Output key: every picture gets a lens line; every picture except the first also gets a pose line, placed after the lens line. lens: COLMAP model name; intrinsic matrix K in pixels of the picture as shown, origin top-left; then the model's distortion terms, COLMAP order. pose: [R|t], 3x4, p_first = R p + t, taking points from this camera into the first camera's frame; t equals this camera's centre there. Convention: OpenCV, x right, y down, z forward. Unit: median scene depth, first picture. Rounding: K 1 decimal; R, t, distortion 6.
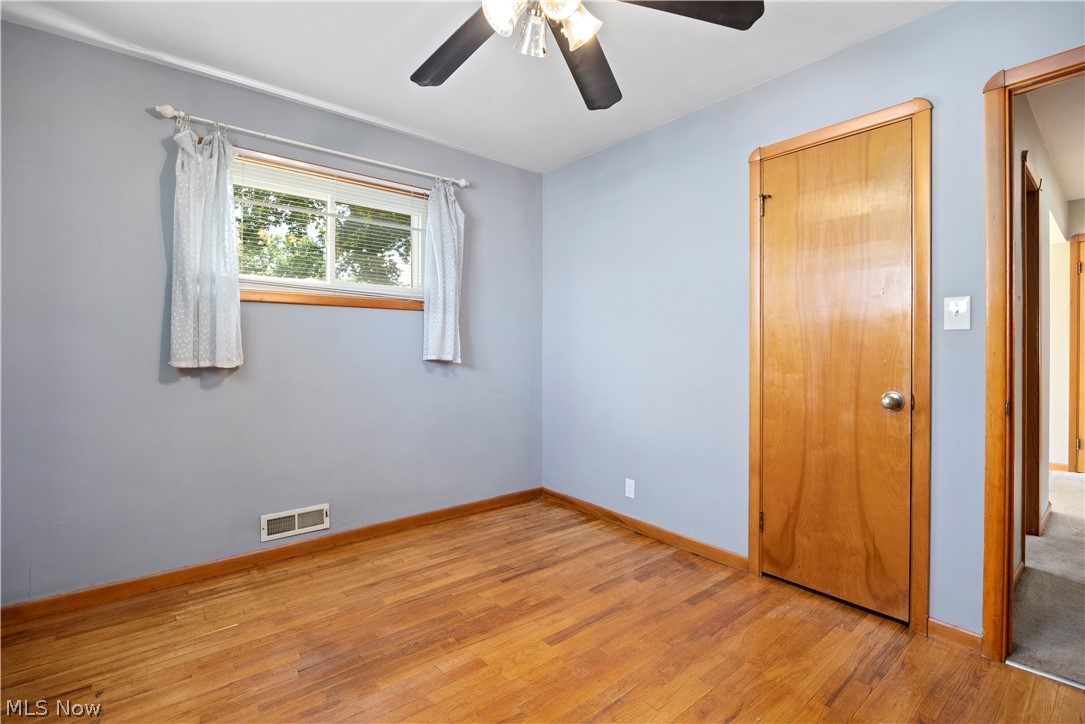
lens RADIAL K [[500.9, 0, 541.5], [0, 500.9, 354.0], [0, 0, 1]] dist [-0.020357, 0.000380]
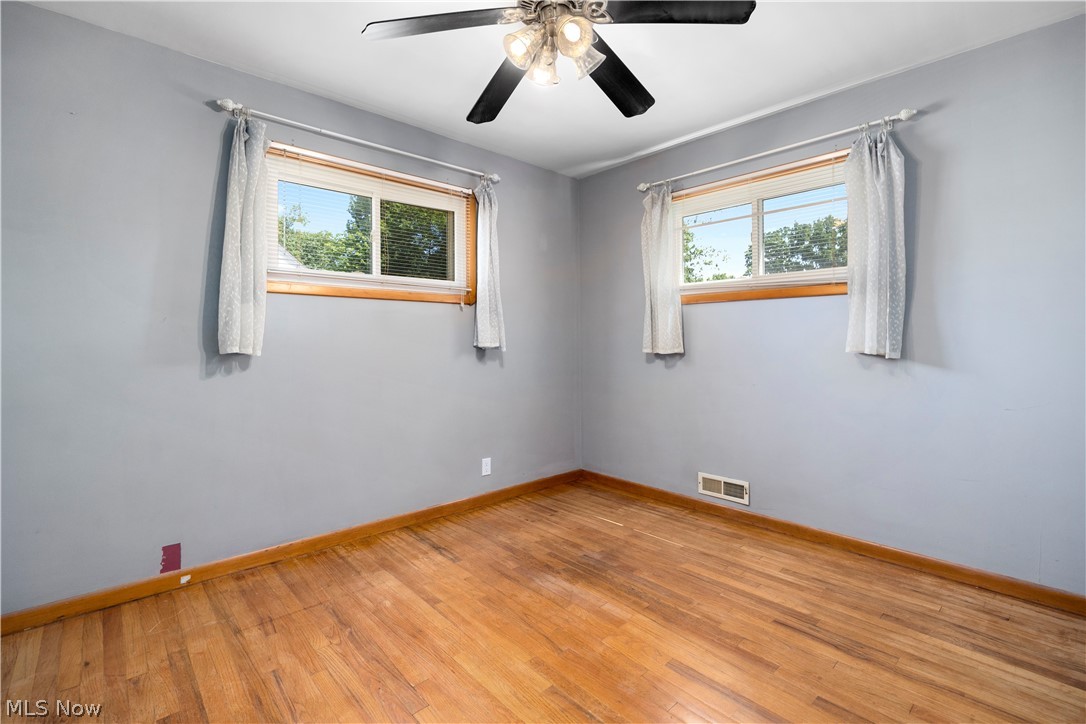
lens RADIAL K [[501.4, 0, 547.2], [0, 501.4, 341.4], [0, 0, 1]] dist [-0.020357, 0.000380]
pose [[0.035062, -0.001341, -0.999384, 0.699003], [-0.008371, 0.999964, -0.001635, -0.001923], [0.999350, 0.008423, 0.035049, 0.566528]]
